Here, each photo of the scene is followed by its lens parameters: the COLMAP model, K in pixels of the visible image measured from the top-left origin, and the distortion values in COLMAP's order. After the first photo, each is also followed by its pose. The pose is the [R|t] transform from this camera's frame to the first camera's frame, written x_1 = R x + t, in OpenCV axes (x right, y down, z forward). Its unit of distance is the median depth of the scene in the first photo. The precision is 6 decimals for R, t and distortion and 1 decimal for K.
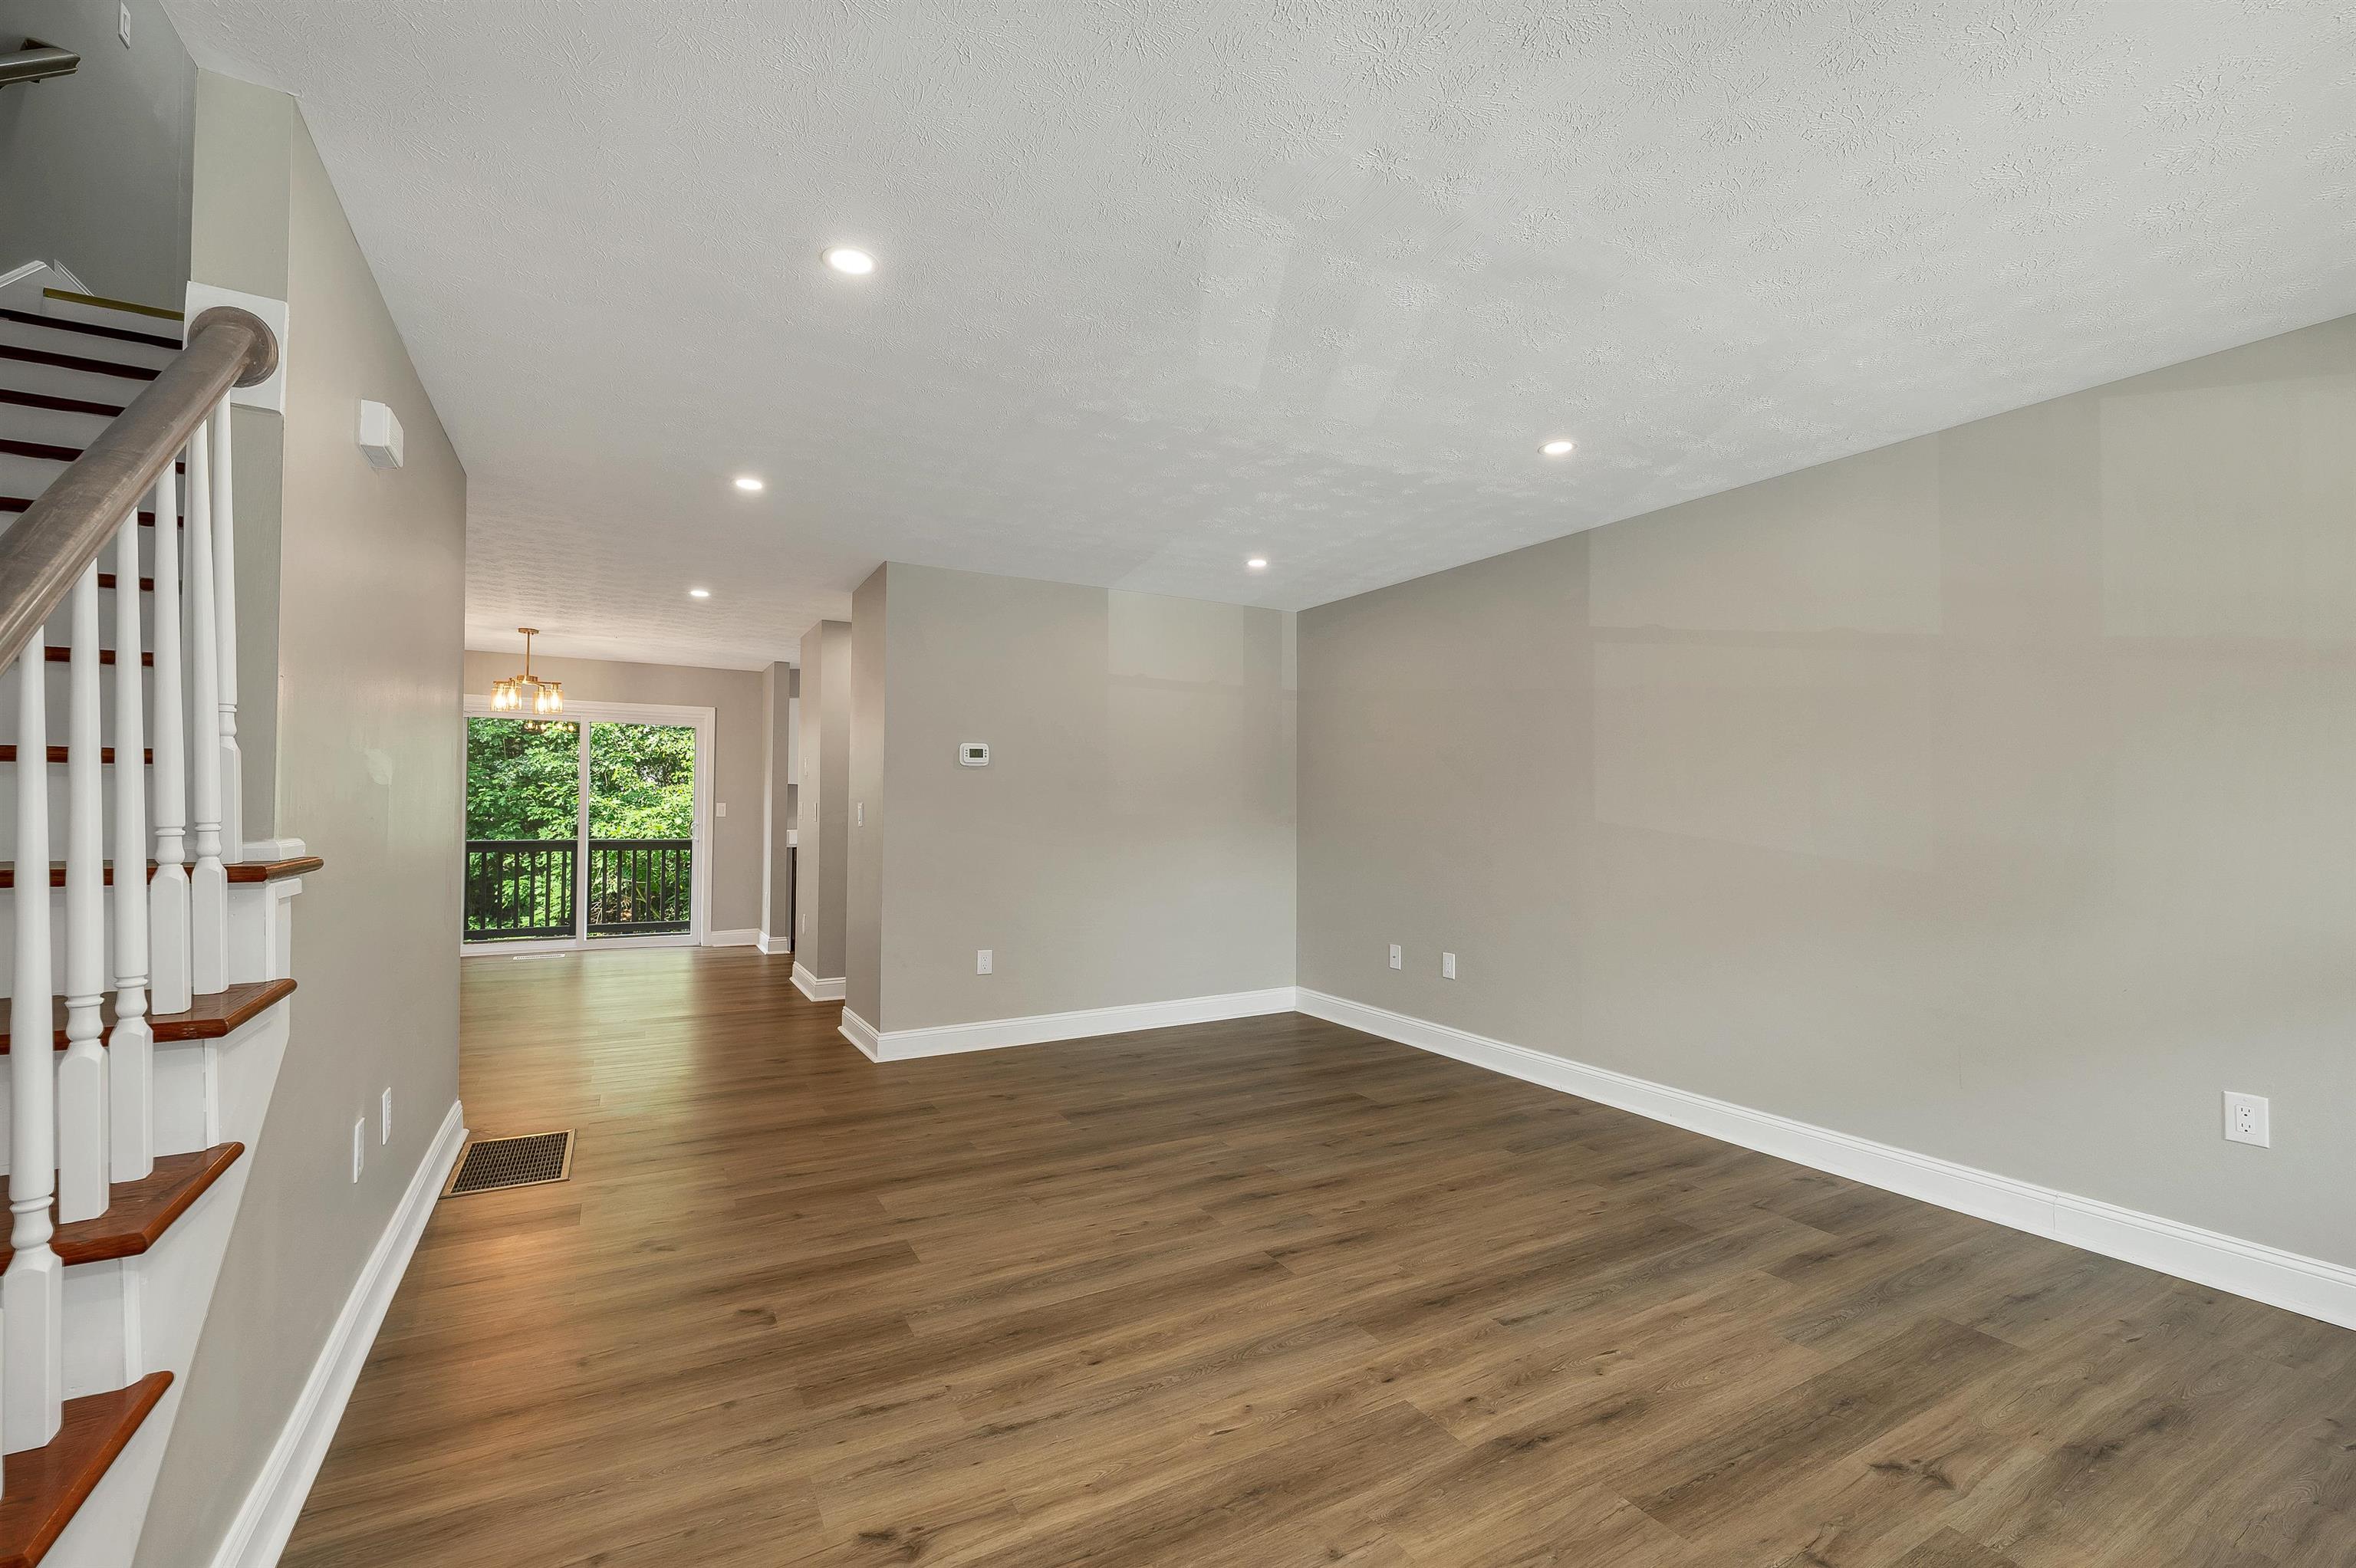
lens RADIAL K [[991.9, 0, 1163.9], [0, 991.9, 792.0], [0, 0, 1]] dist [0.003844, -0.001840]
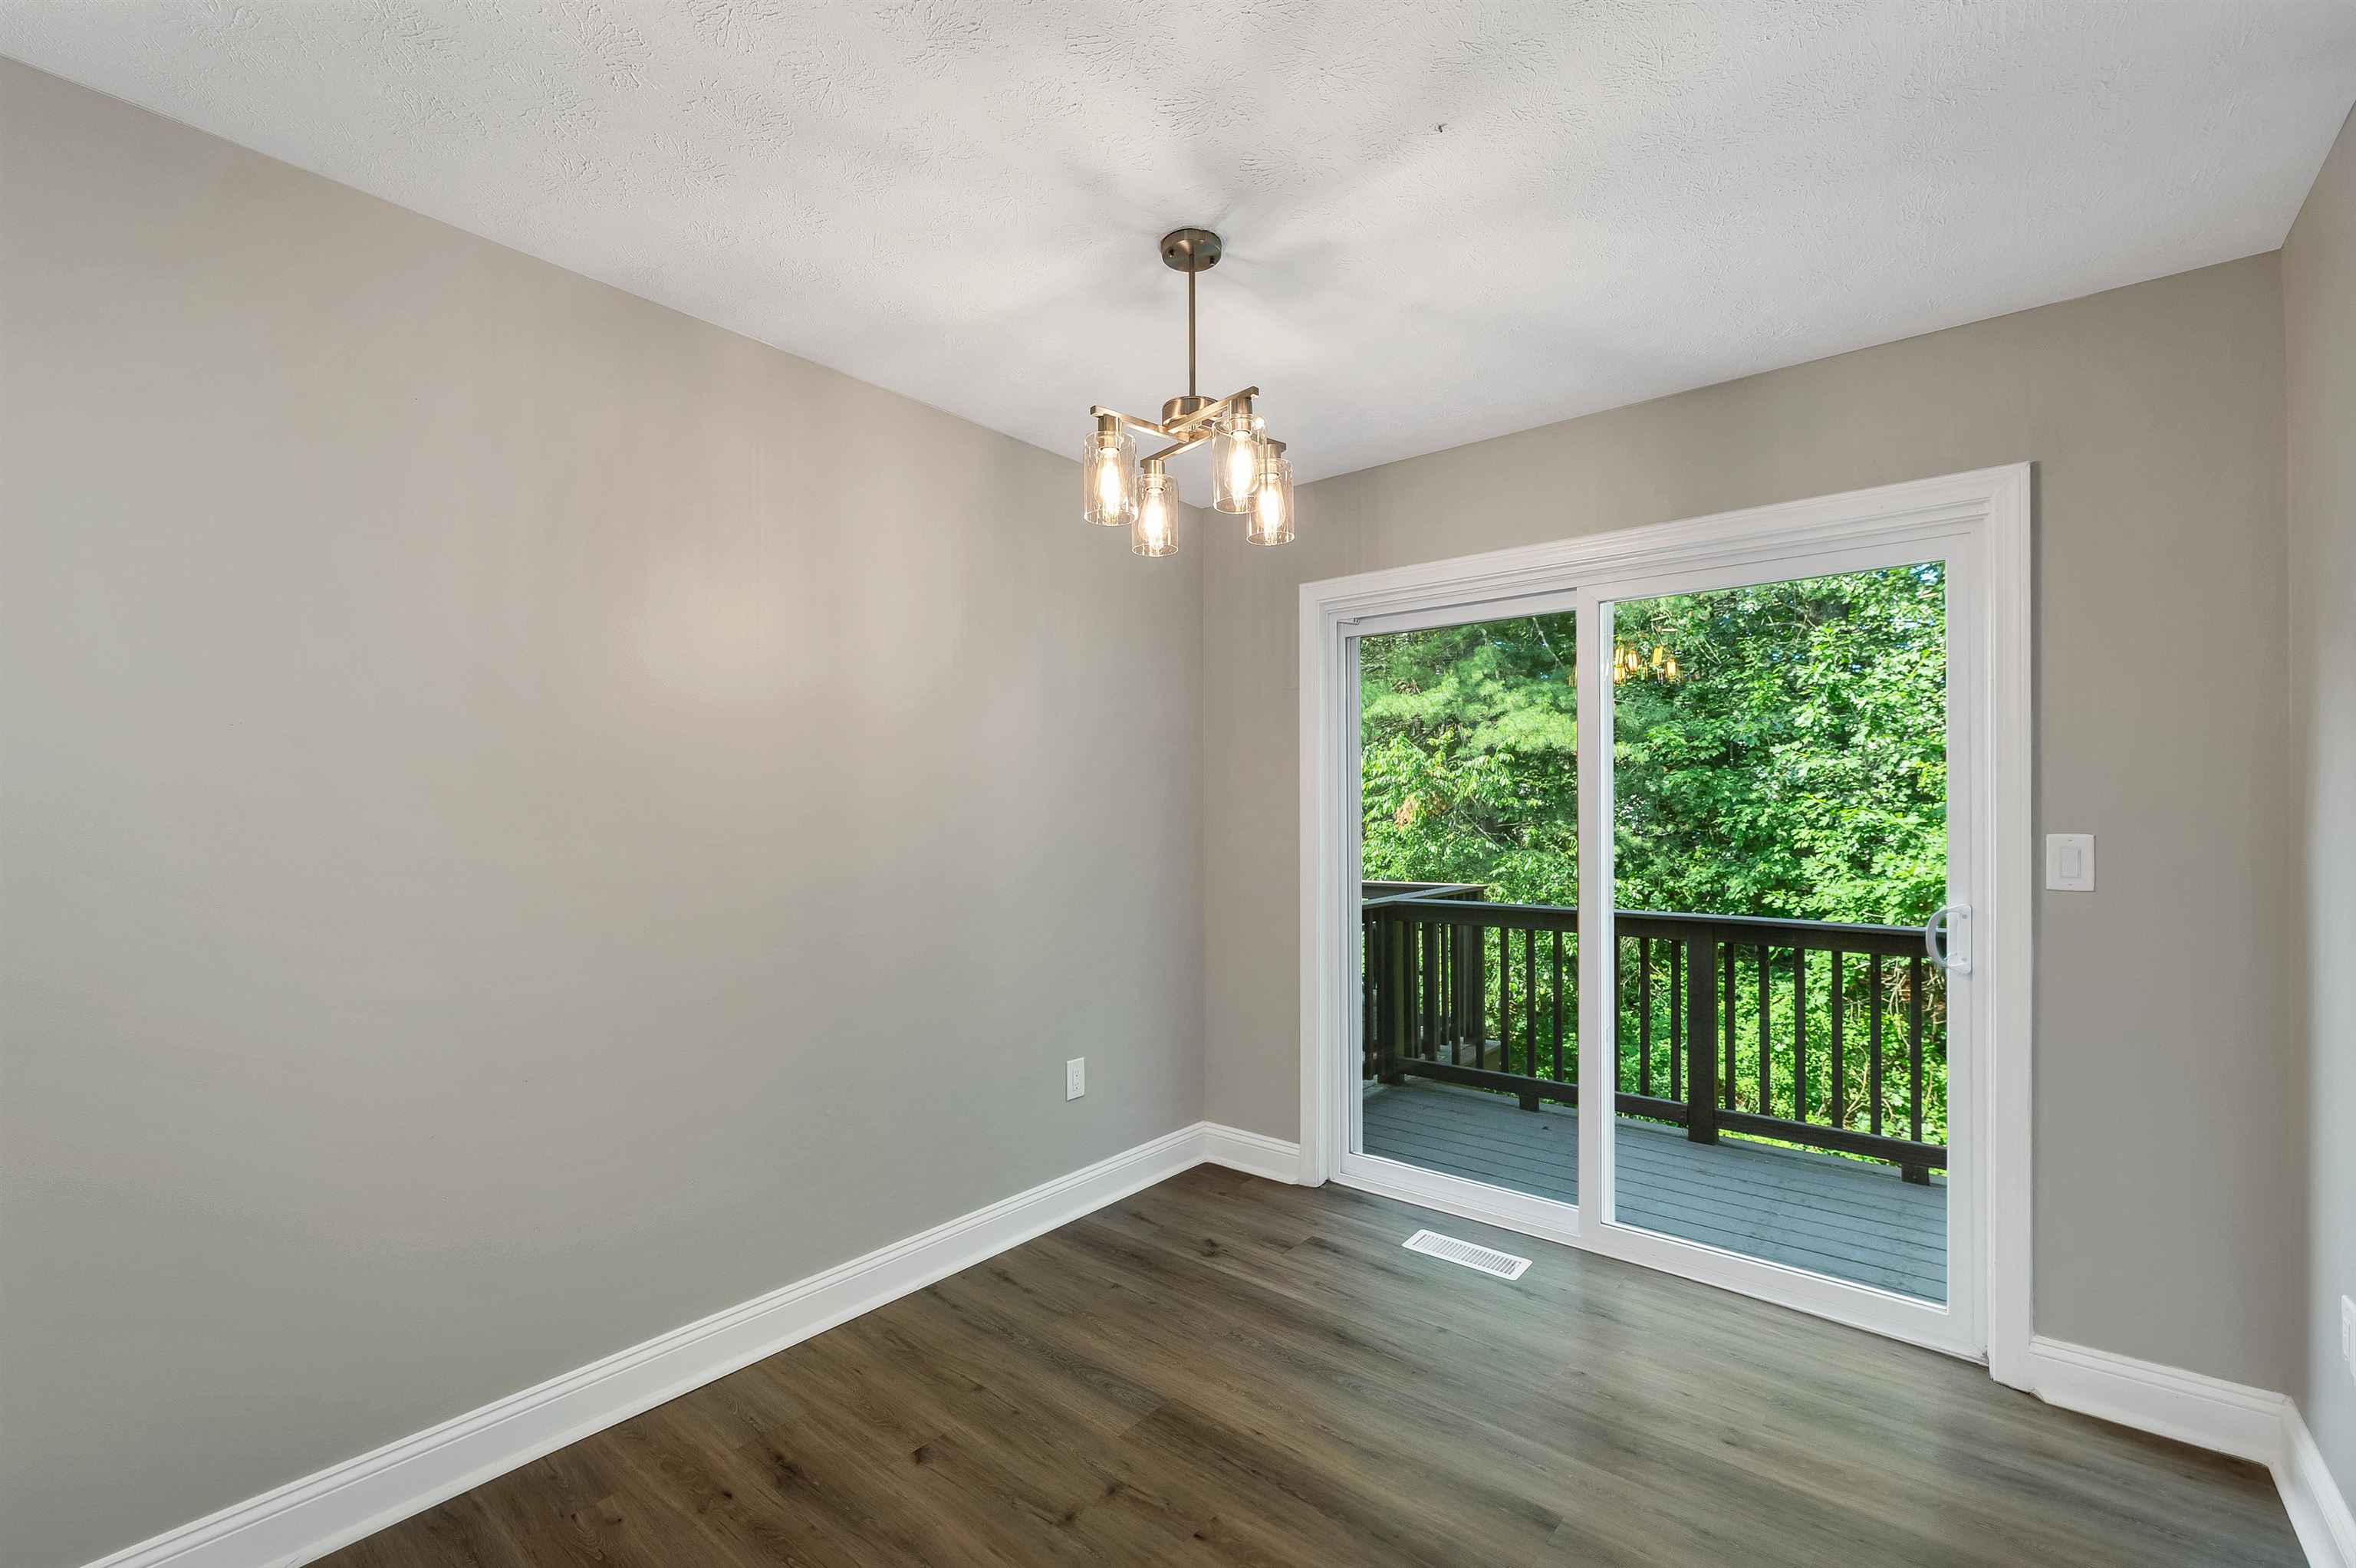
lens RADIAL K [[991.9, 0, 1182.9], [0, 991.9, 812.0], [0, 0, 1]] dist [0.003844, -0.001840]
pose [[0.373221, -0.012385, -0.927660, -0.824000], [0.016720, 0.999838, -0.006622, 0.004382], [0.927592, -0.013039, 0.373368, 1.944530]]
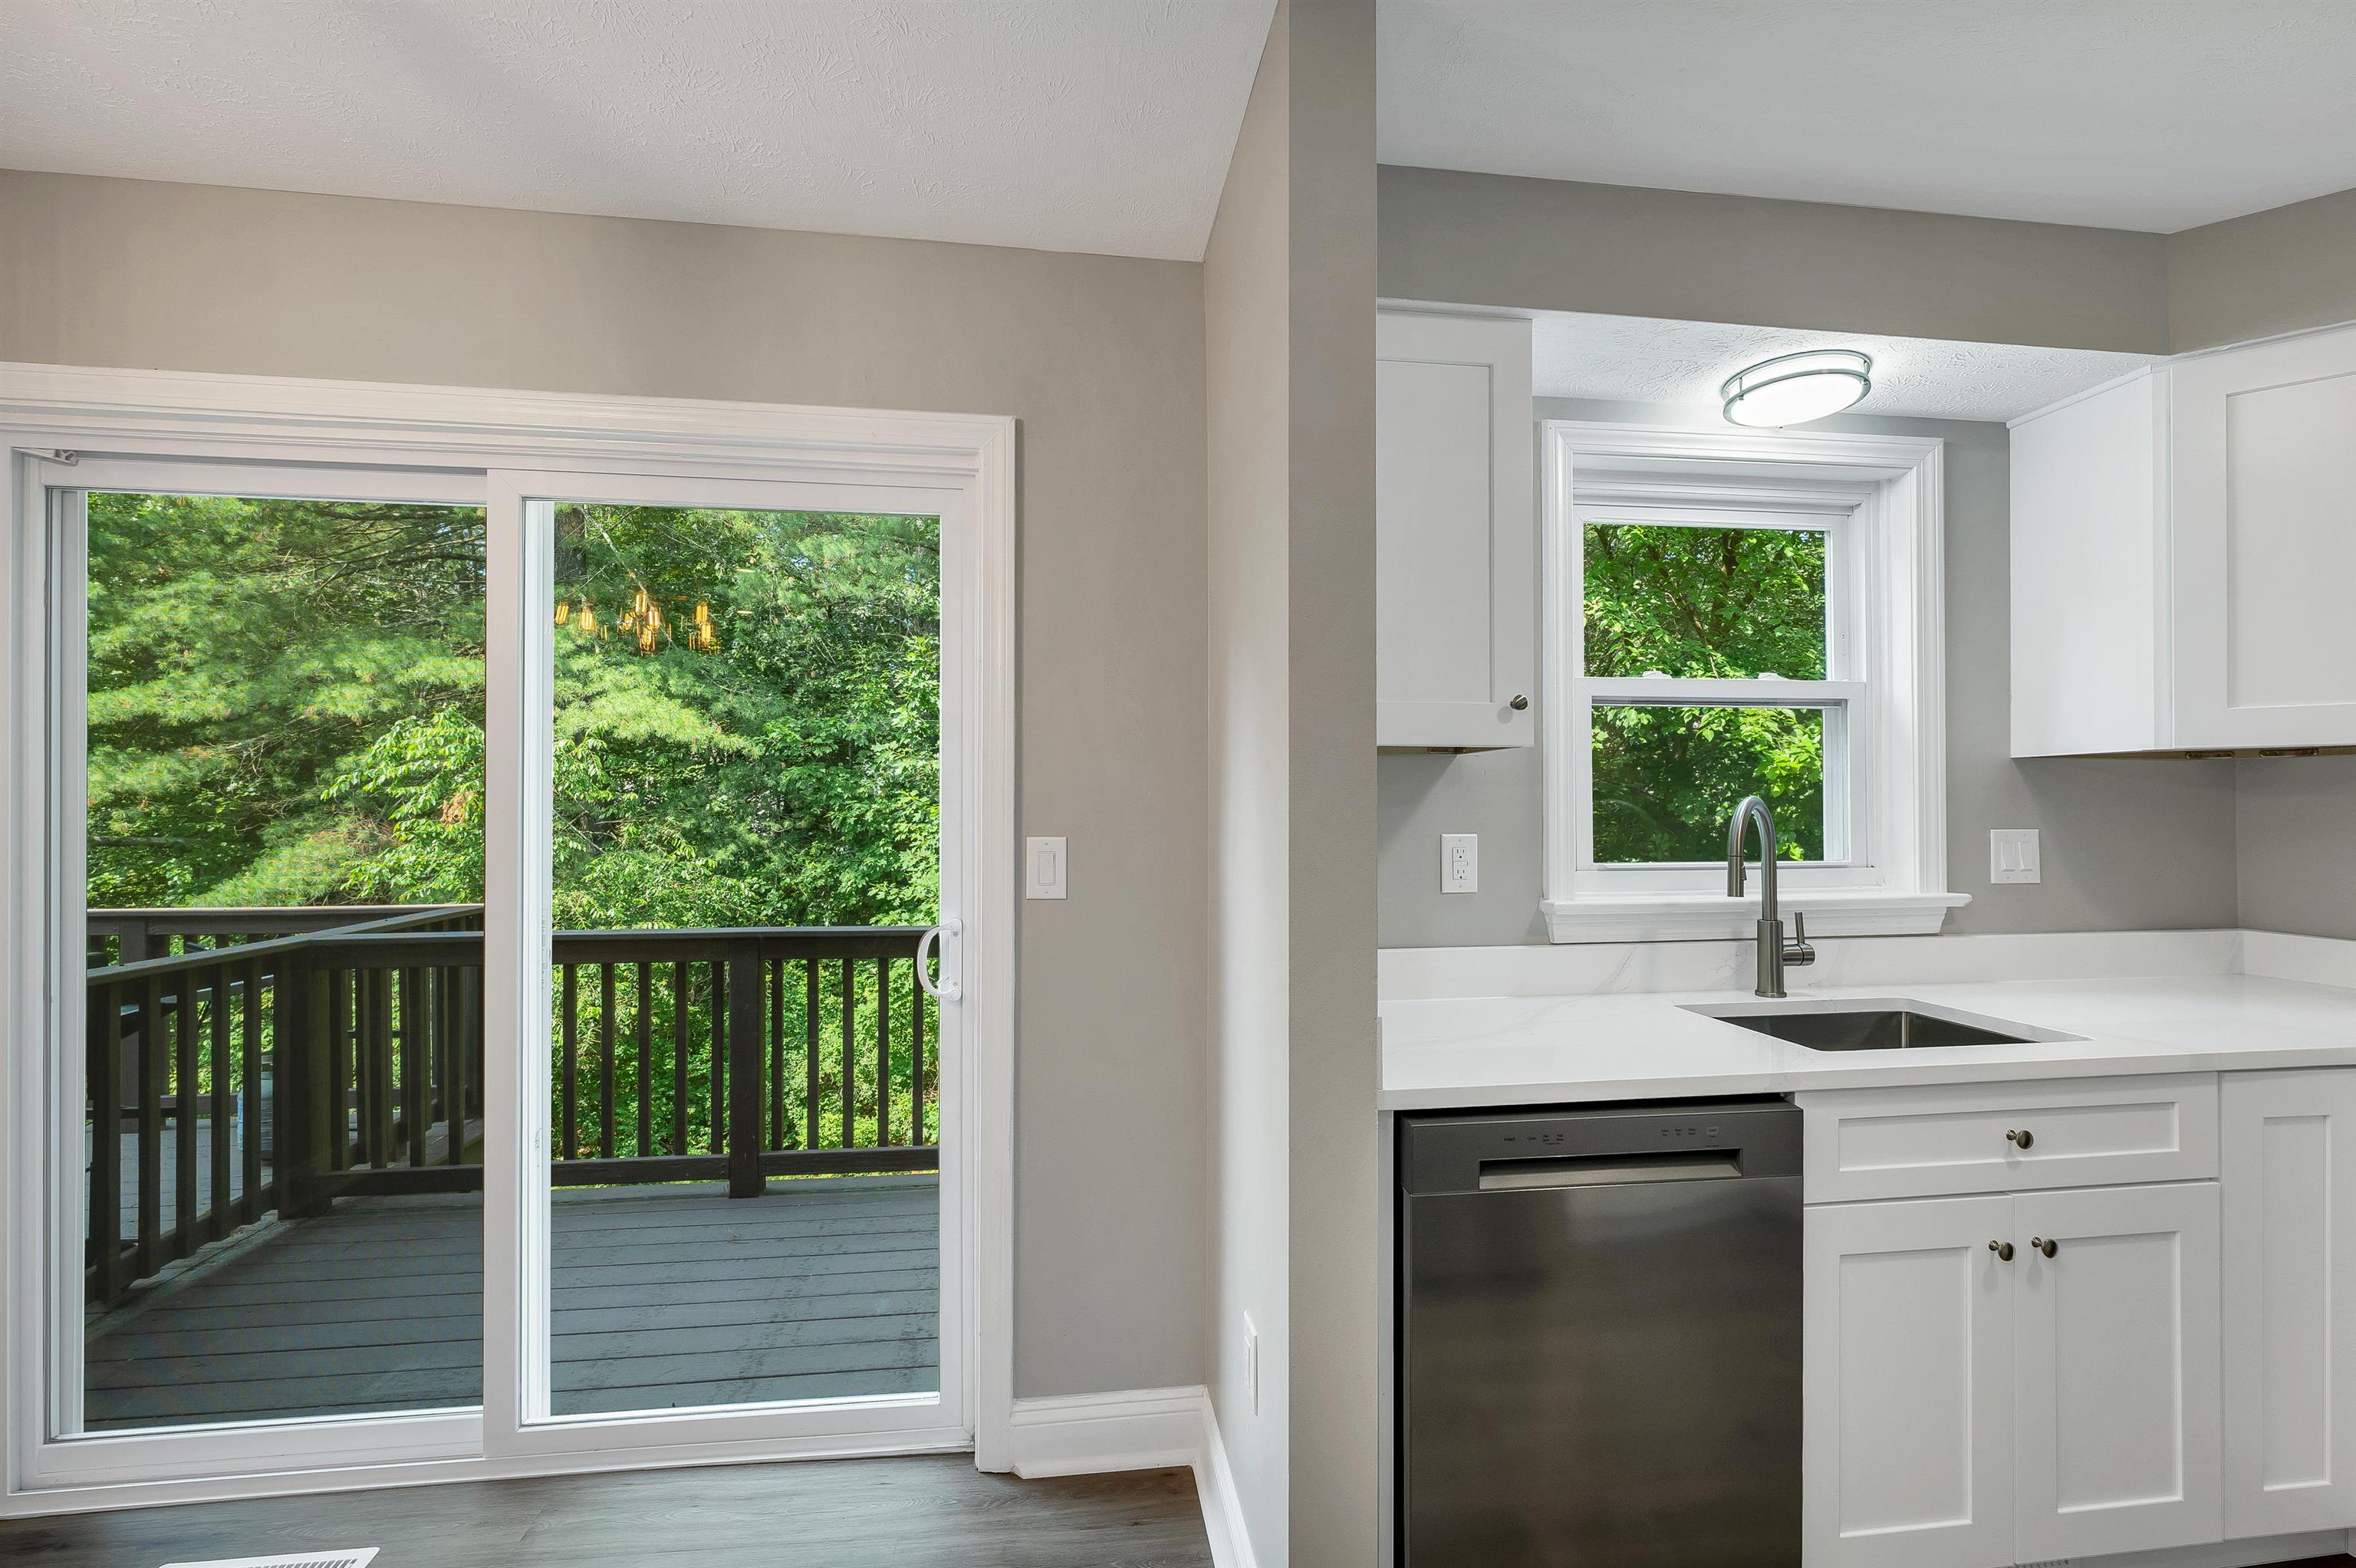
lens RADIAL K [[991.9, 0, 1181.7], [0, 991.9, 800.8], [0, 0, 1]] dist [0.003844, -0.001840]
pose [[0.931467, -0.011547, -0.363643, -0.928892], [0.012163, 0.999926, -0.000597, 0.003856], [0.363623, -0.003867, 0.931538, 2.224560]]
